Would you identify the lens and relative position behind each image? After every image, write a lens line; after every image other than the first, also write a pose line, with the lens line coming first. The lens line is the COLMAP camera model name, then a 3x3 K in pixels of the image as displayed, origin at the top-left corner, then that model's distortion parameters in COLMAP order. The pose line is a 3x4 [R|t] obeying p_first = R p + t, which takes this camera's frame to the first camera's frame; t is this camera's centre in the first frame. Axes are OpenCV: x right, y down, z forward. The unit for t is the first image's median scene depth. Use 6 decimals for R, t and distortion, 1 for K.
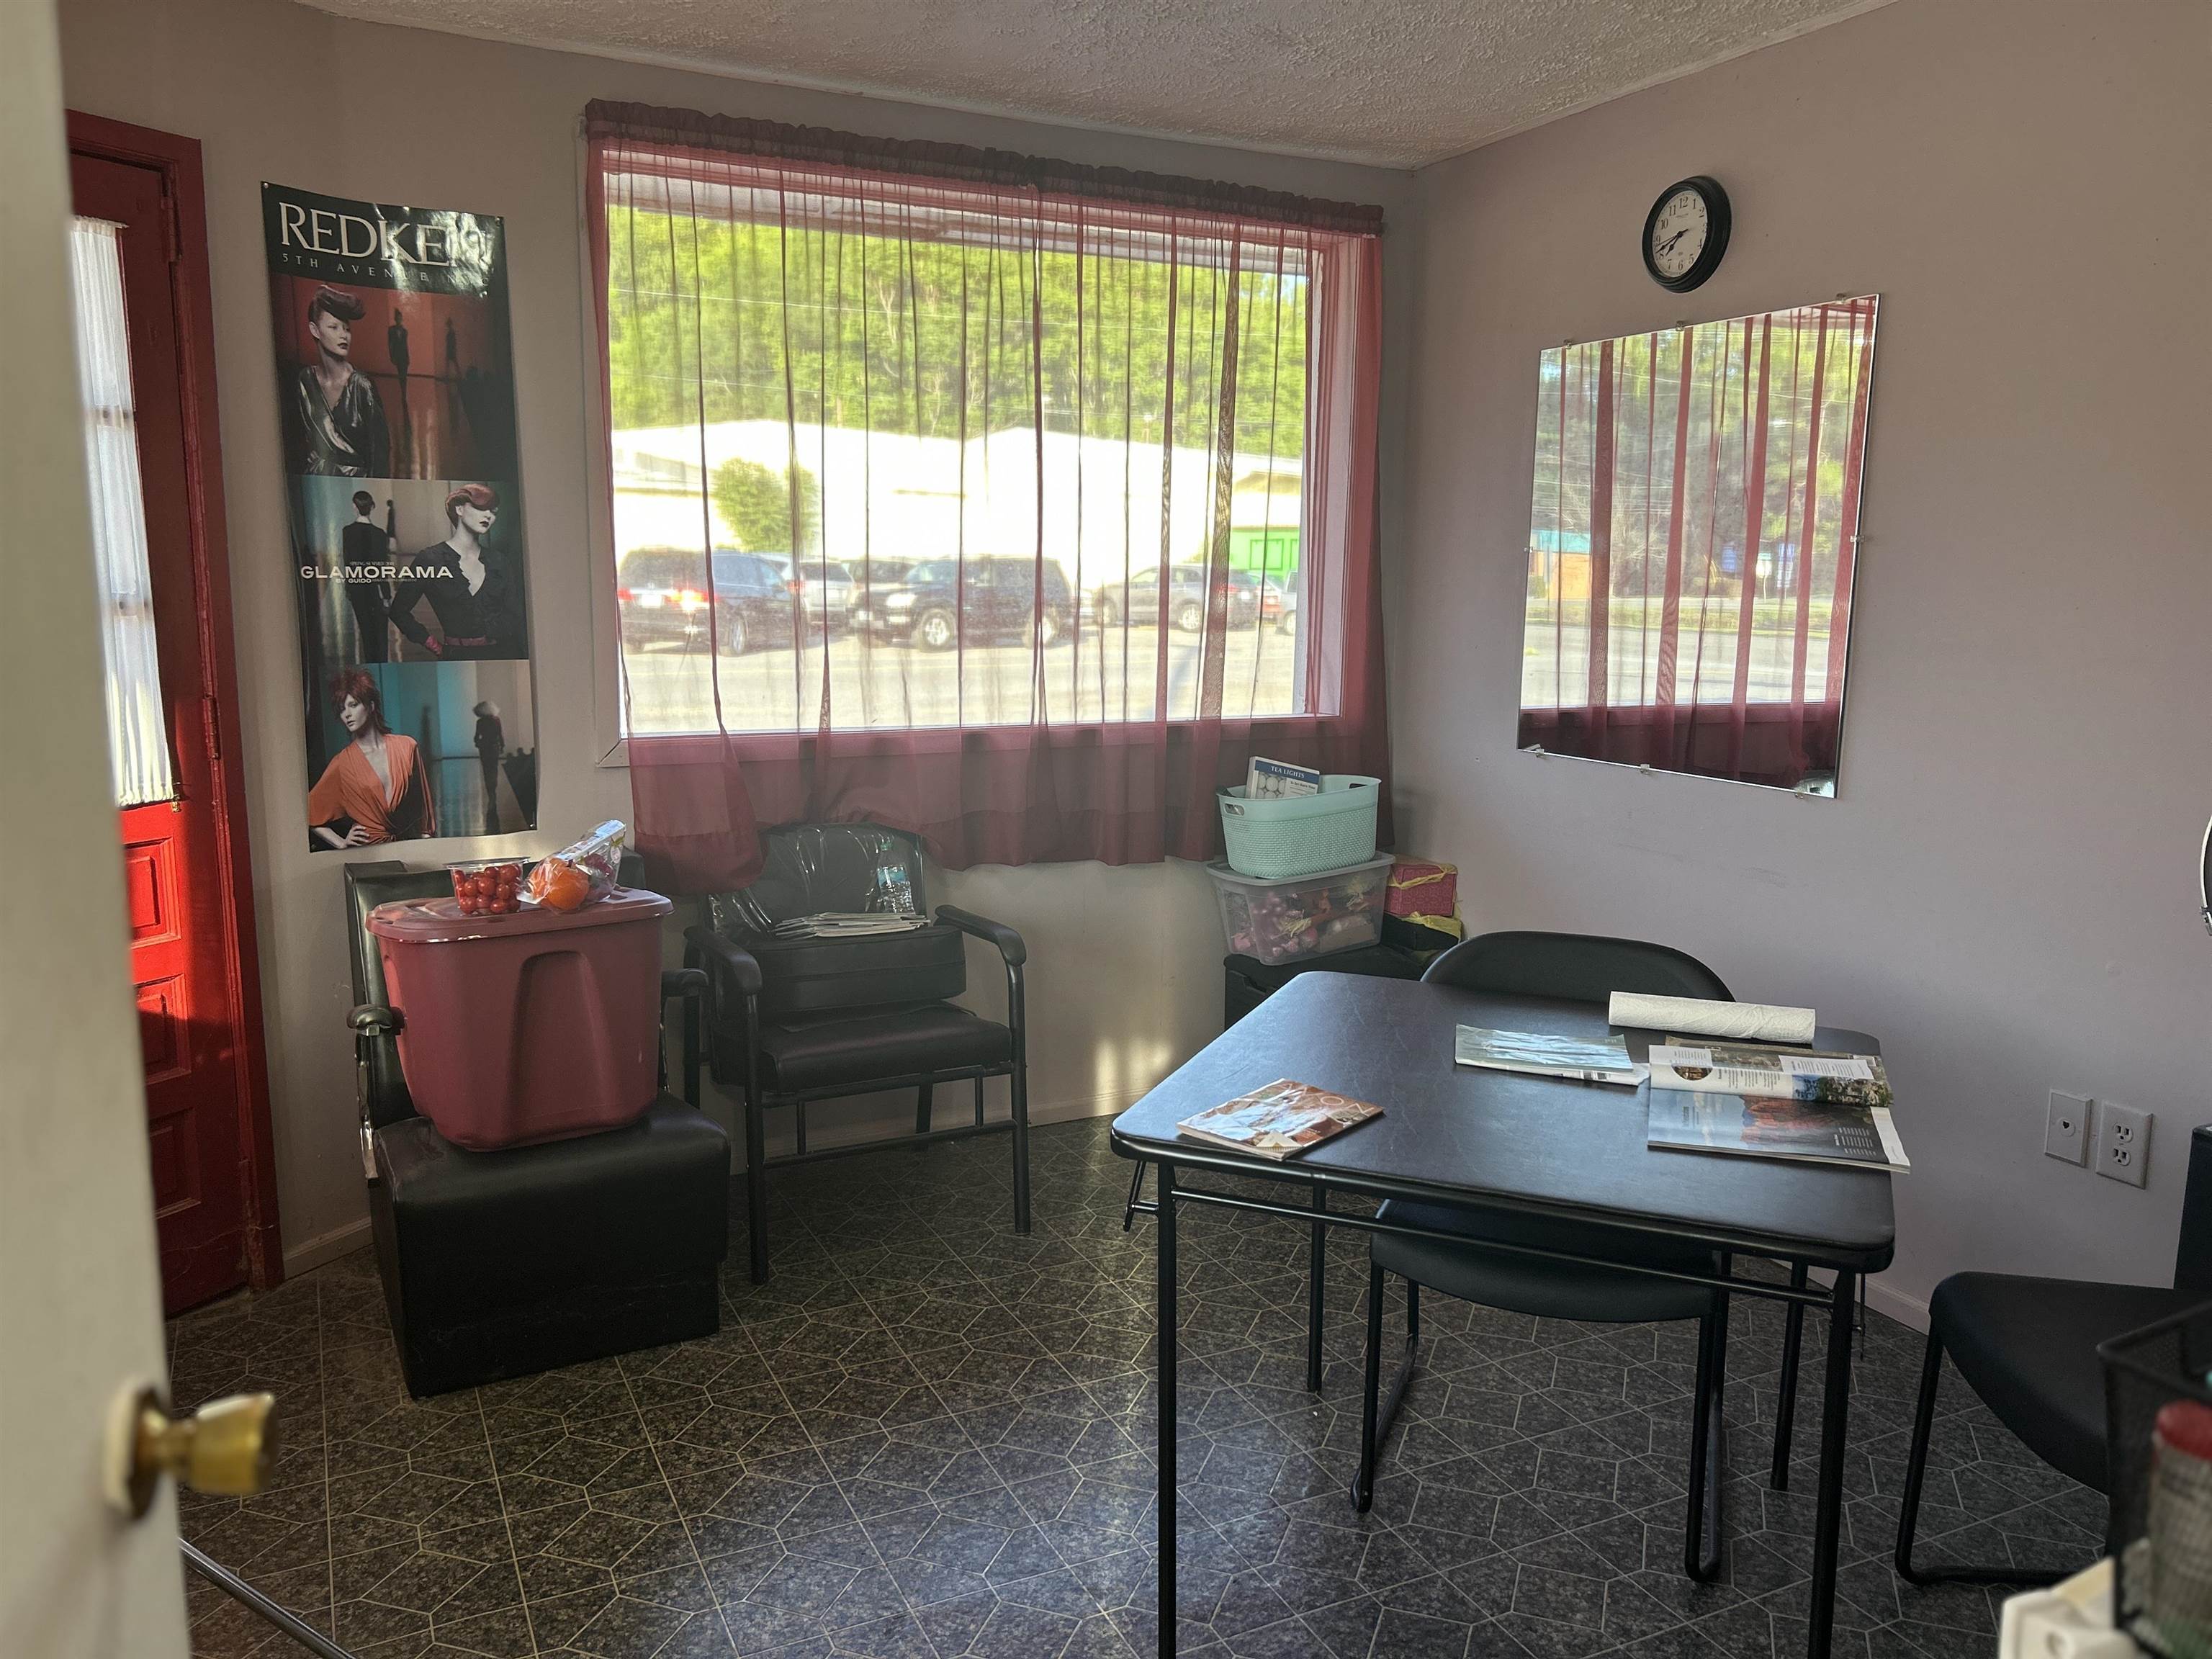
lens RADIAL K [[1698.1, 0, 1104.9], [0, 1698.1, 837.9], [0, 0, 1]] dist [0.052006, -0.049195]
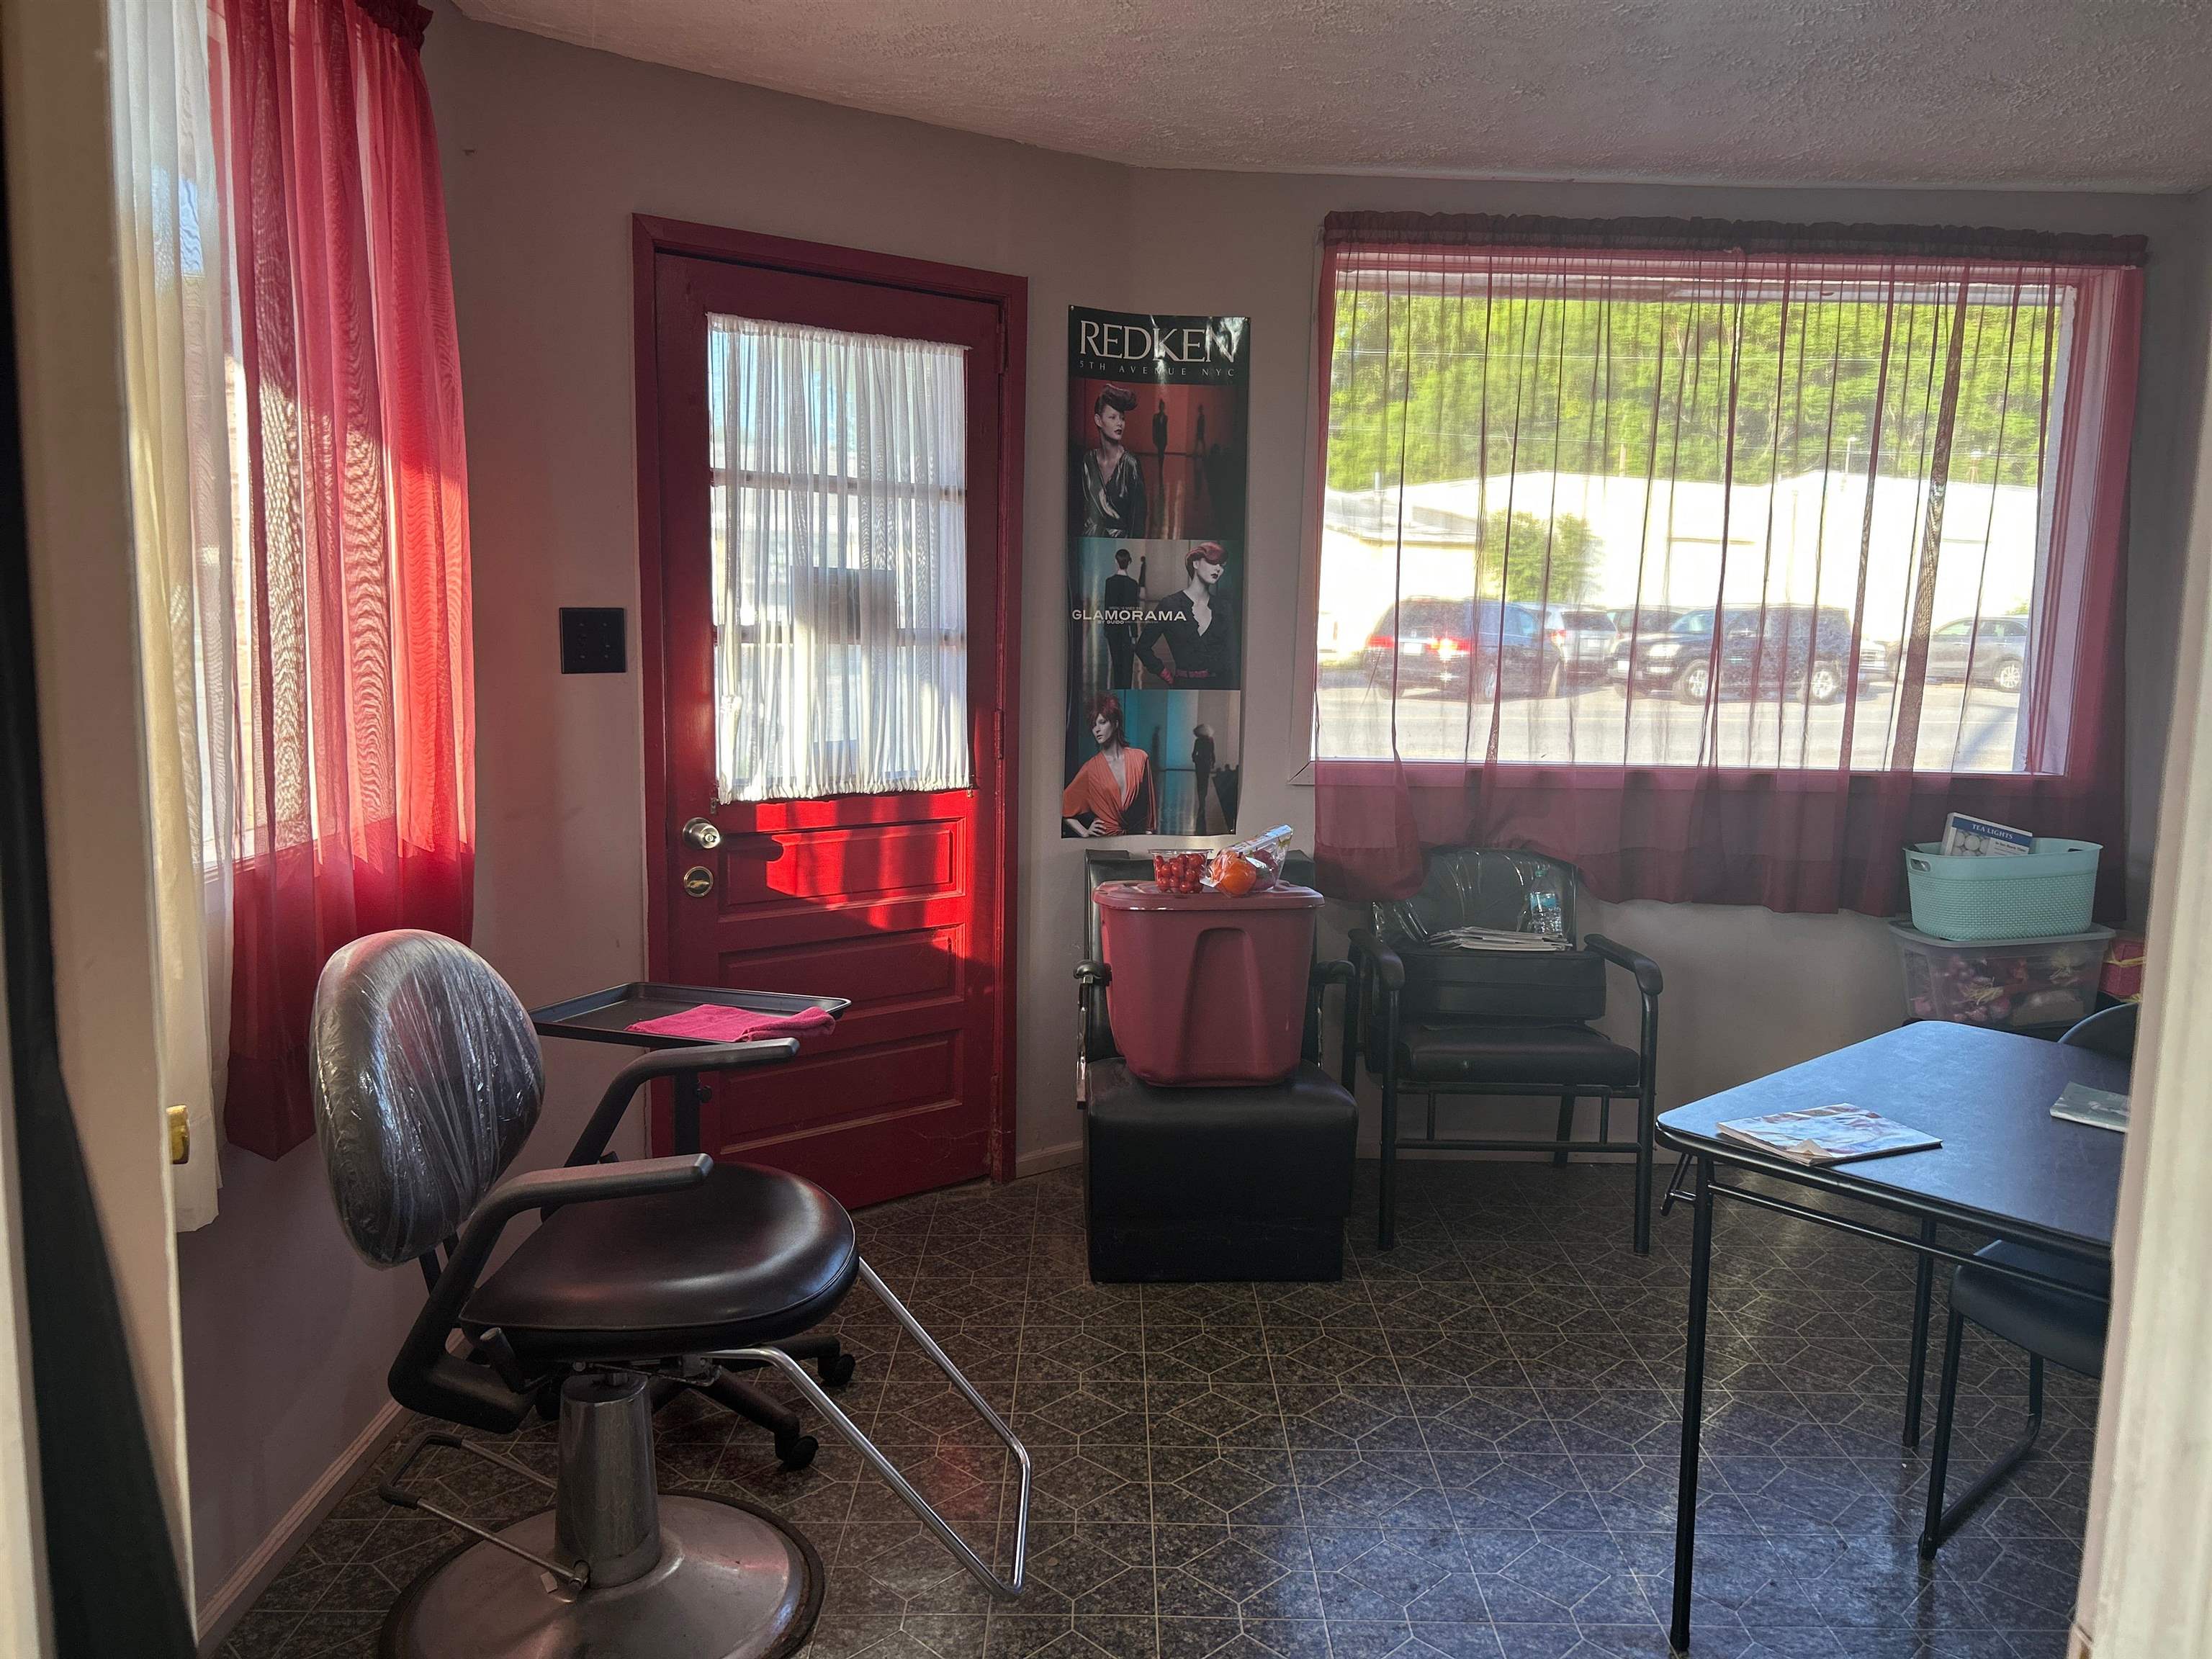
lens RADIAL K [[1672.4, 0, 1106.0], [0, 1672.4, 829.5], [0, 0, 1]] dist [0.146791, -0.164890]
pose [[0.904471, 0.068440, -0.421009, 0.077939], [-0.081914, 0.996541, -0.013979, 0.016570], [0.418596, 0.047130, 0.906949, -0.092004]]
